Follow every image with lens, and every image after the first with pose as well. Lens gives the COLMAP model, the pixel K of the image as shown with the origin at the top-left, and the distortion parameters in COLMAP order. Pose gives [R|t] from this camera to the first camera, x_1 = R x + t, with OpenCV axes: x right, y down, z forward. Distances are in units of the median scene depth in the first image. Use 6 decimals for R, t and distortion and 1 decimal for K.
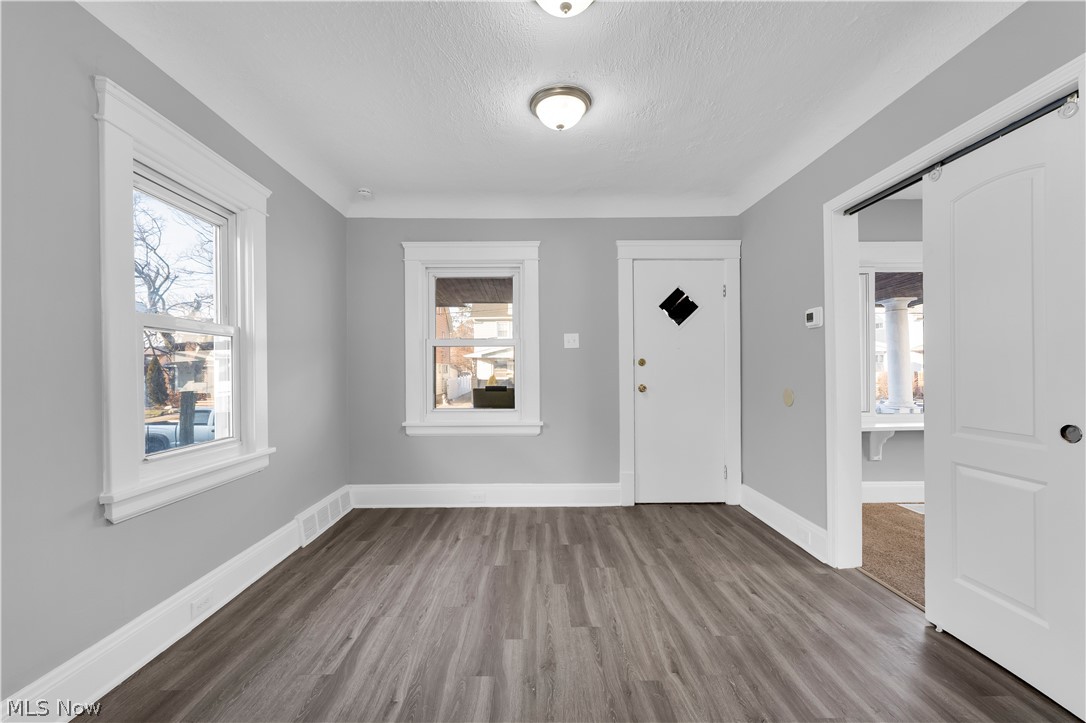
lens RADIAL K [[439.8, 0, 537.3], [0, 439.8, 371.2], [0, 0, 1]] dist [-0.002012, -0.001180]
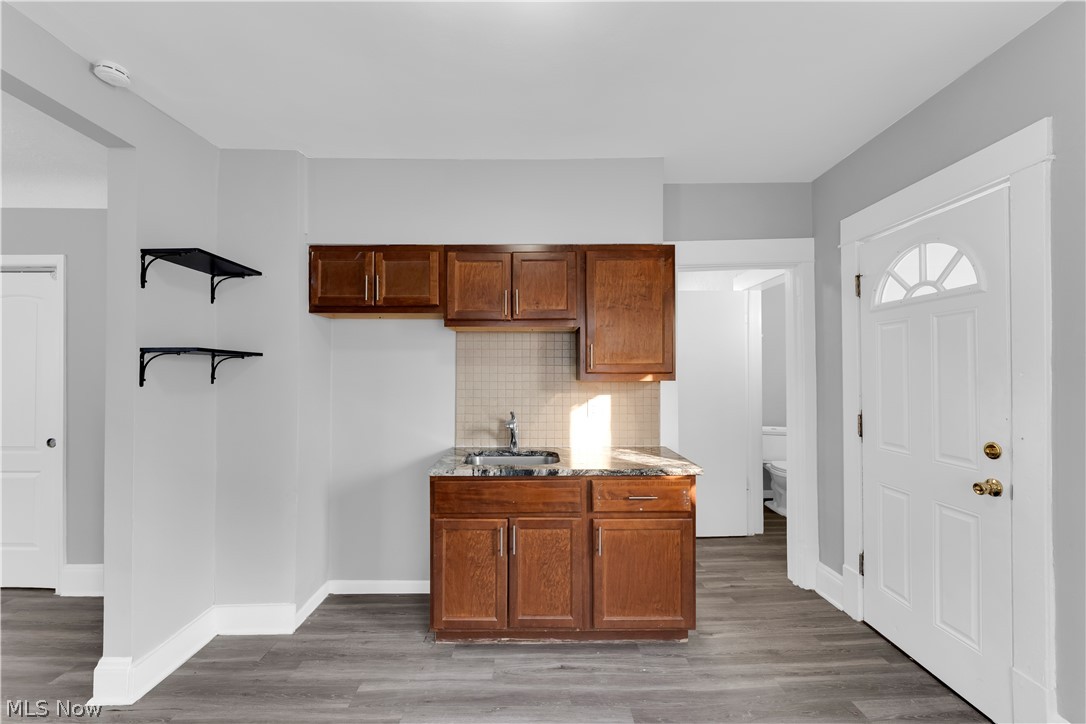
lens RADIAL K [[443.4, 0, 536.9], [0, 443.4, 367.5], [0, 0, 1]] dist [0.000670, -0.000101]
pose [[0.003259, 0.021455, 0.999765, -0.455949], [0.002633, 0.999766, -0.021463, -0.087898], [-0.999991, 0.002702, 0.003202, -0.708399]]
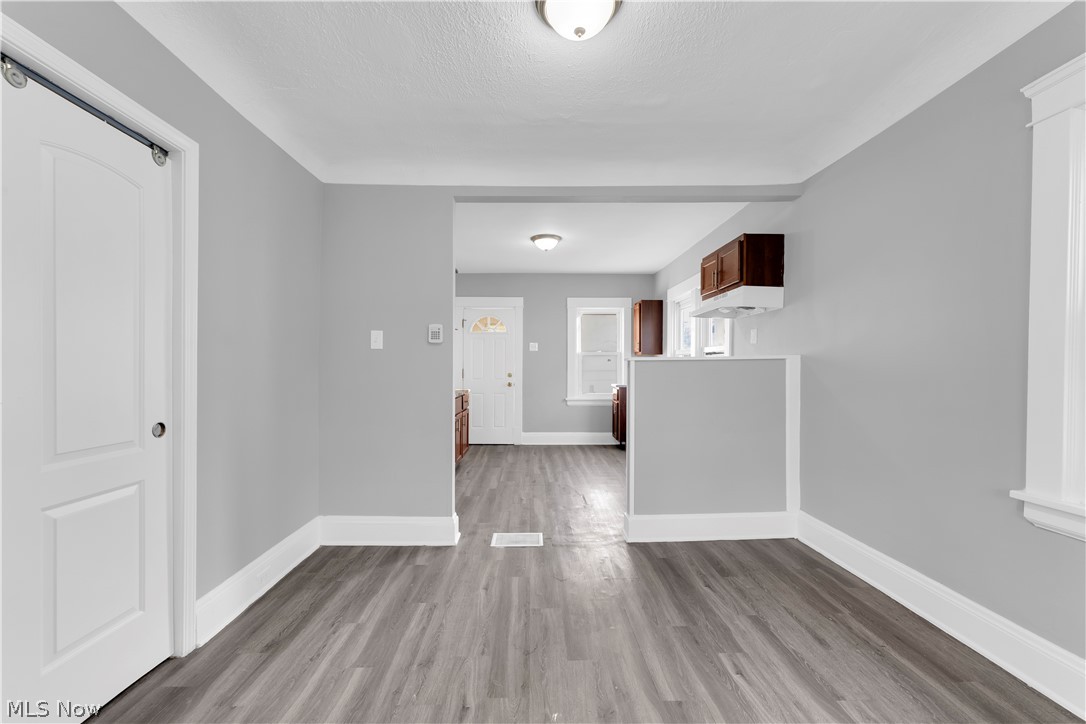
lens RADIAL K [[439.8, 0, 537.3], [0, 439.8, 371.7], [0, 0, 1]] dist [-0.002012, -0.001180]
pose [[-0.999913, 0.006628, -0.011431, 0.120670], [0.006522, 0.999935, 0.009342, -0.013061], [0.011493, 0.009266, -0.999891, 1.336317]]
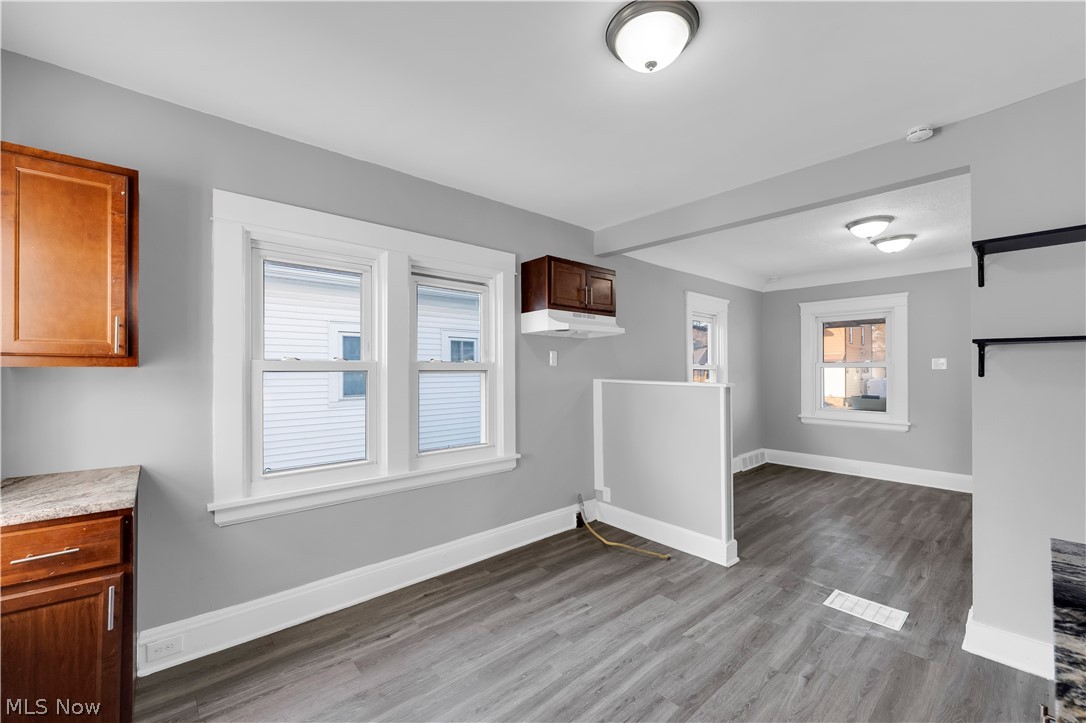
lens RADIAL K [[443.4, 0, 536.9], [0, 443.4, 367.0], [0, 0, 1]] dist [0.000670, -0.000101]
pose [[0.656148, 0.002551, -0.754628, 0.452741], [-0.003124, 0.999995, 0.000664, -0.088560], [0.754625, 0.001922, 0.656153, -1.239583]]
